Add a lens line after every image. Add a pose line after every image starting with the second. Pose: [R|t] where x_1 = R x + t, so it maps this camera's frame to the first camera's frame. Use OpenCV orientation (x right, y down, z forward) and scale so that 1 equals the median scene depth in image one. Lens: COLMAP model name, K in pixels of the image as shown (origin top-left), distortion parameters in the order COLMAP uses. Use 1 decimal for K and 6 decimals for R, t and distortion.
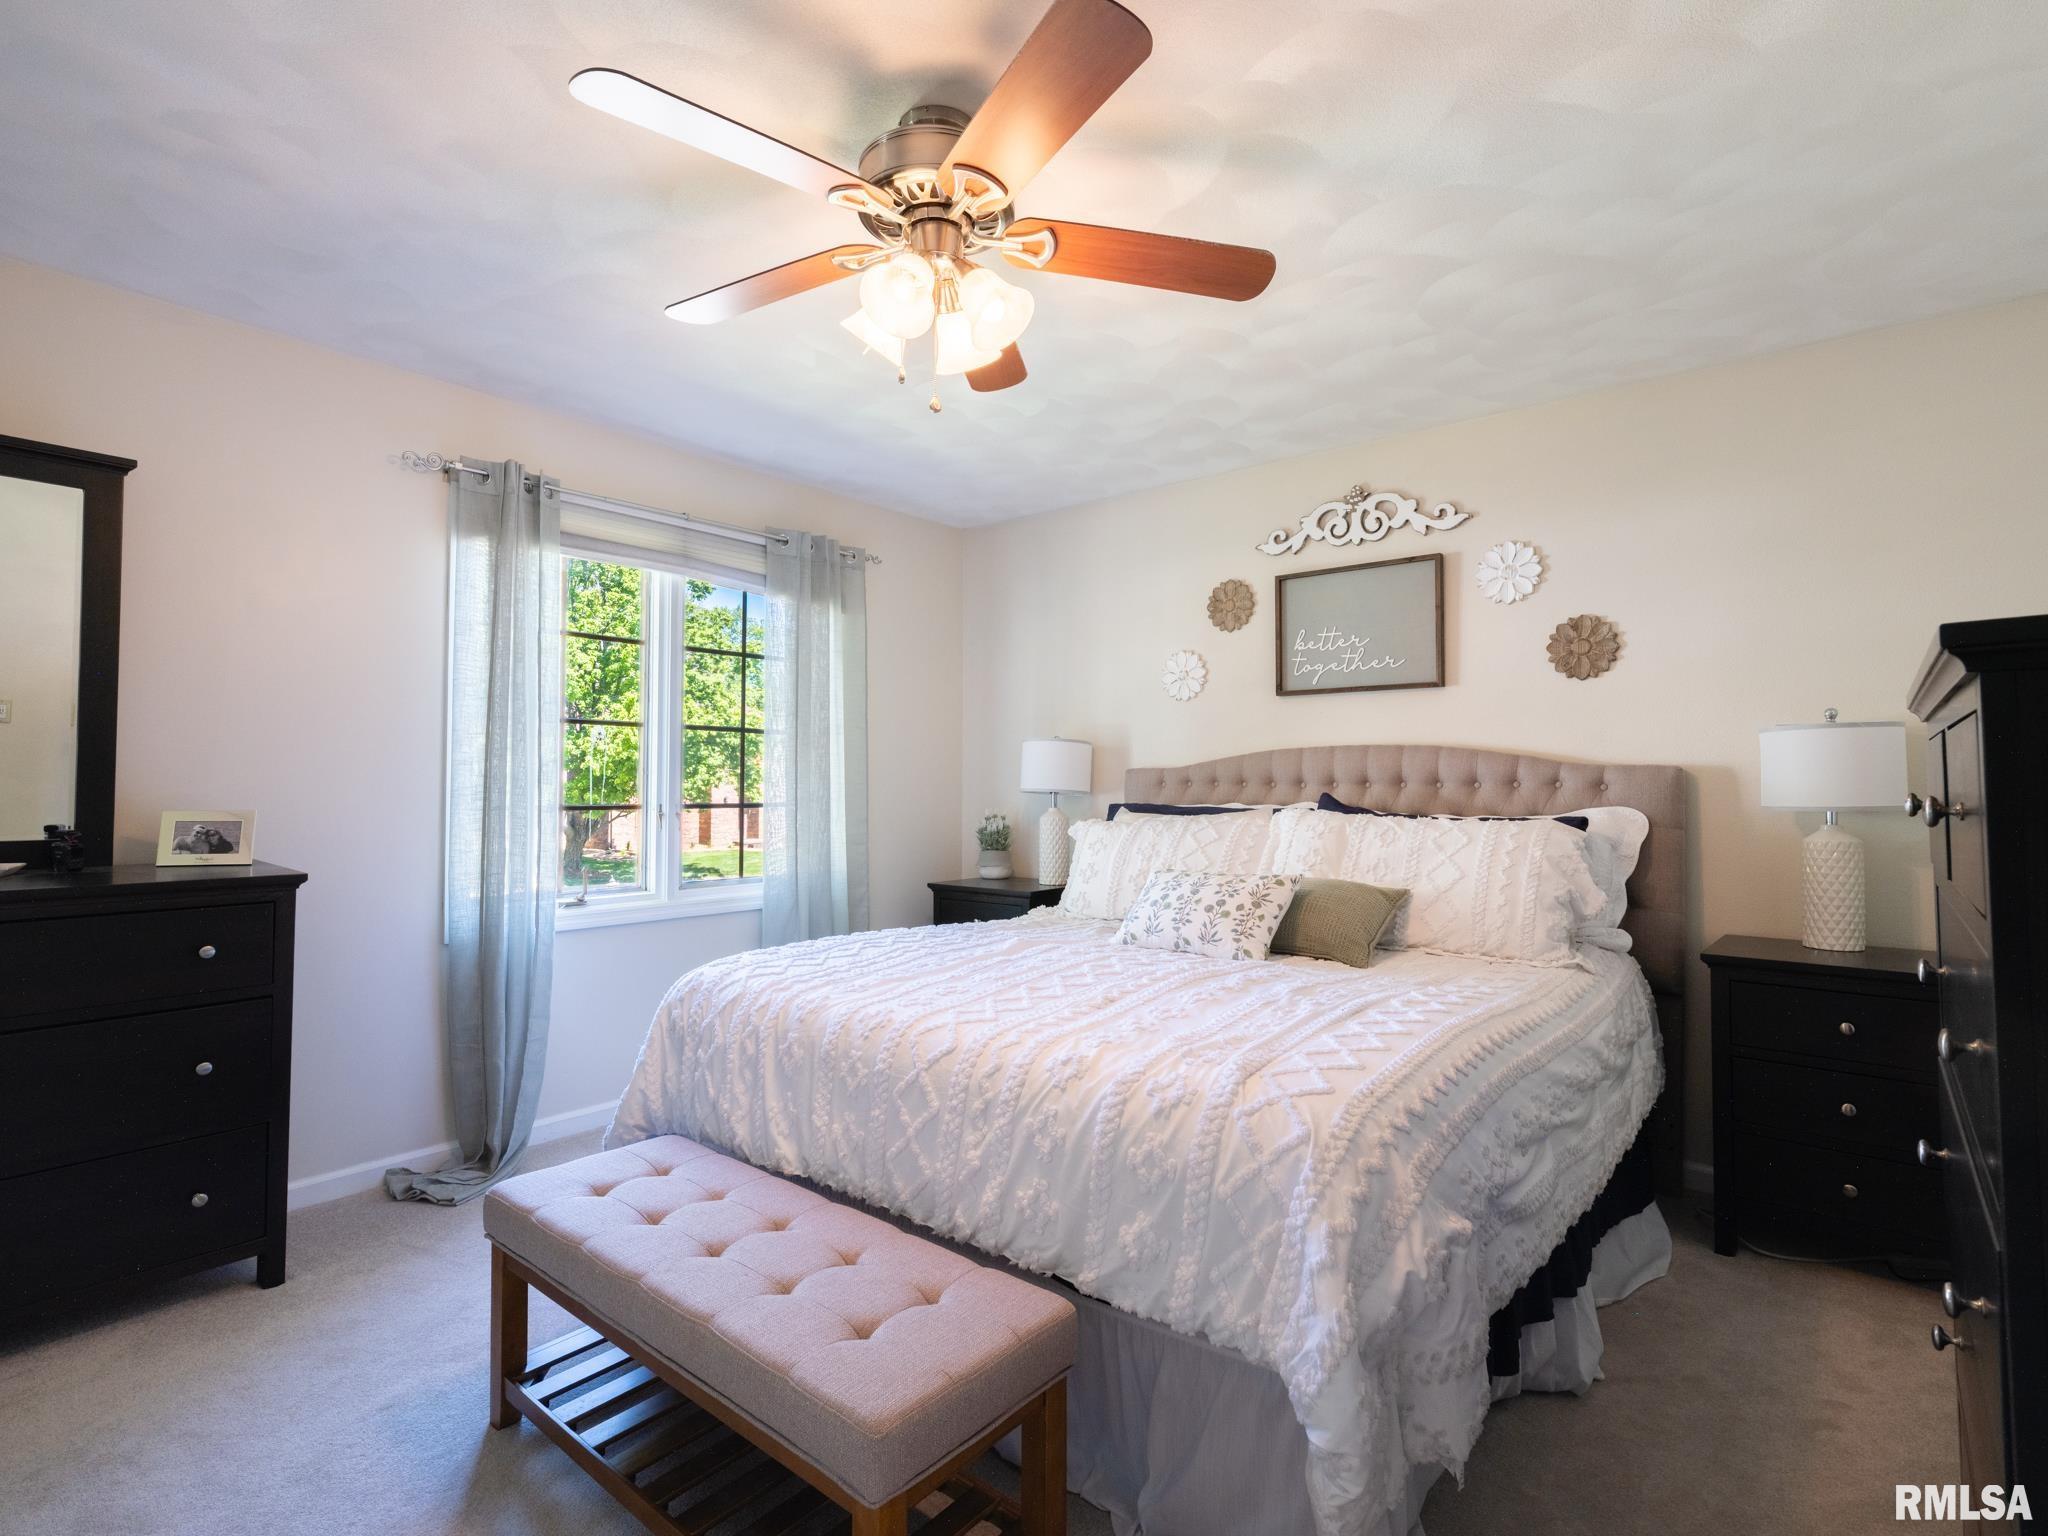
lens RADIAL K [[990.0, 0, 985.5], [0, 990.0, 760.3], [0, 0, 1]] dist [-0.003077, 0.001414]
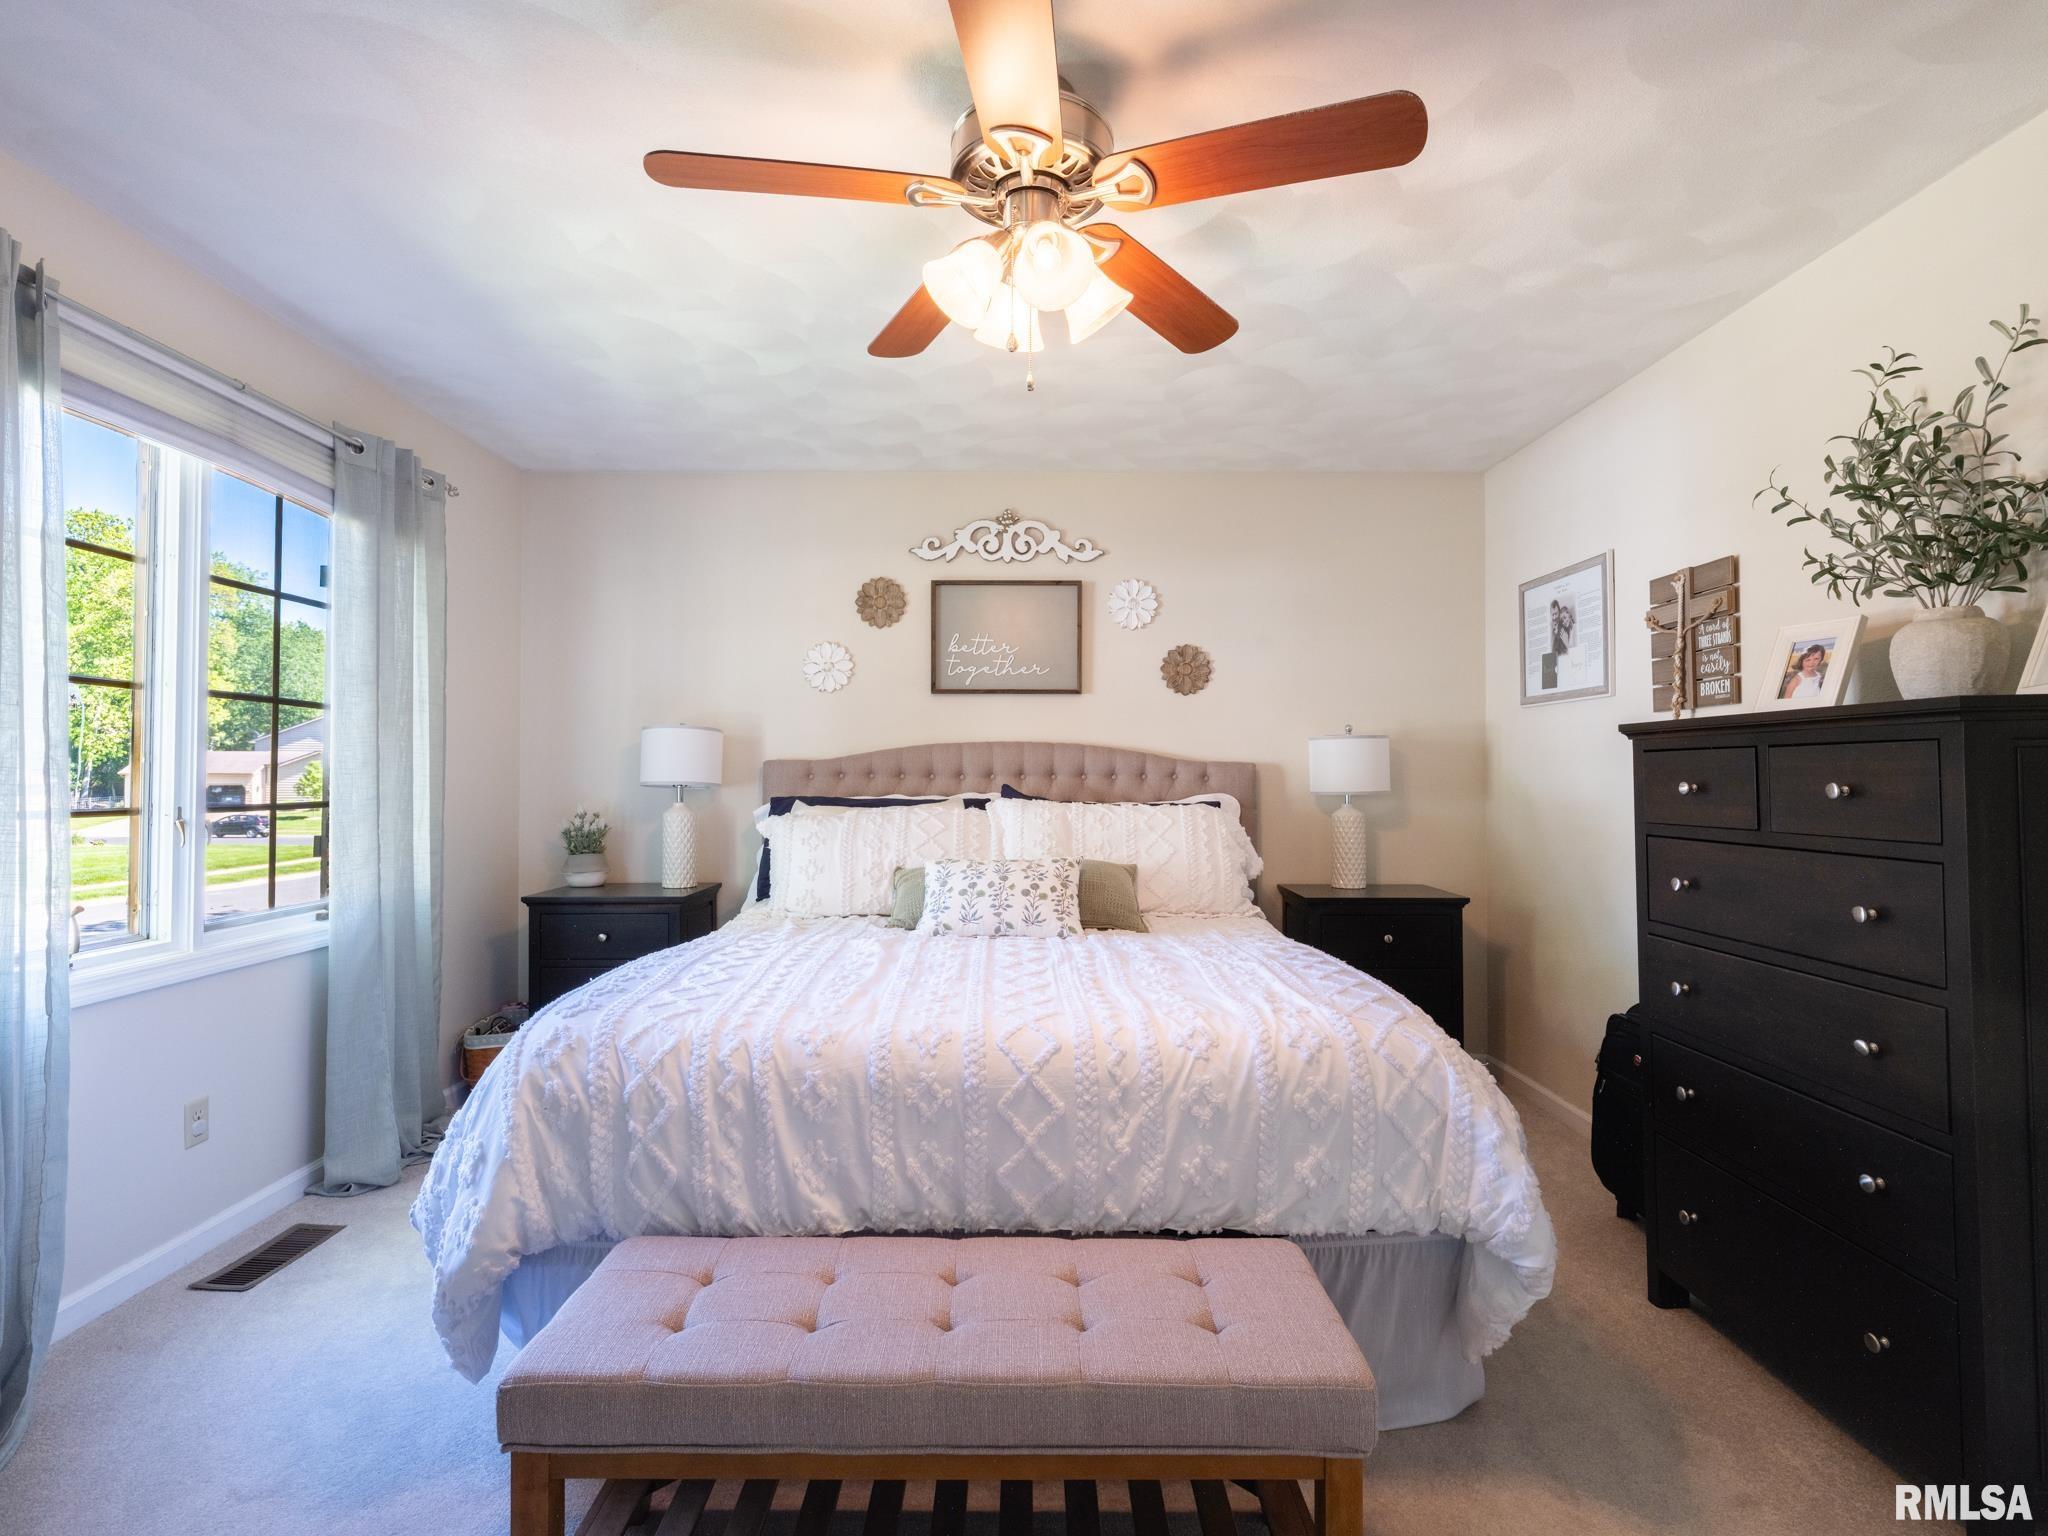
lens RADIAL K [[990.0, 0, 1013.5], [0, 990.0, 763.0], [0, 0, 1]] dist [-0.003077, 0.001414]
pose [[0.767190, 0.007876, 0.641372, -0.380071], [-0.015090, 0.999869, 0.005772, 0.002807], [-0.641243, -0.014107, 0.767208, 0.151412]]
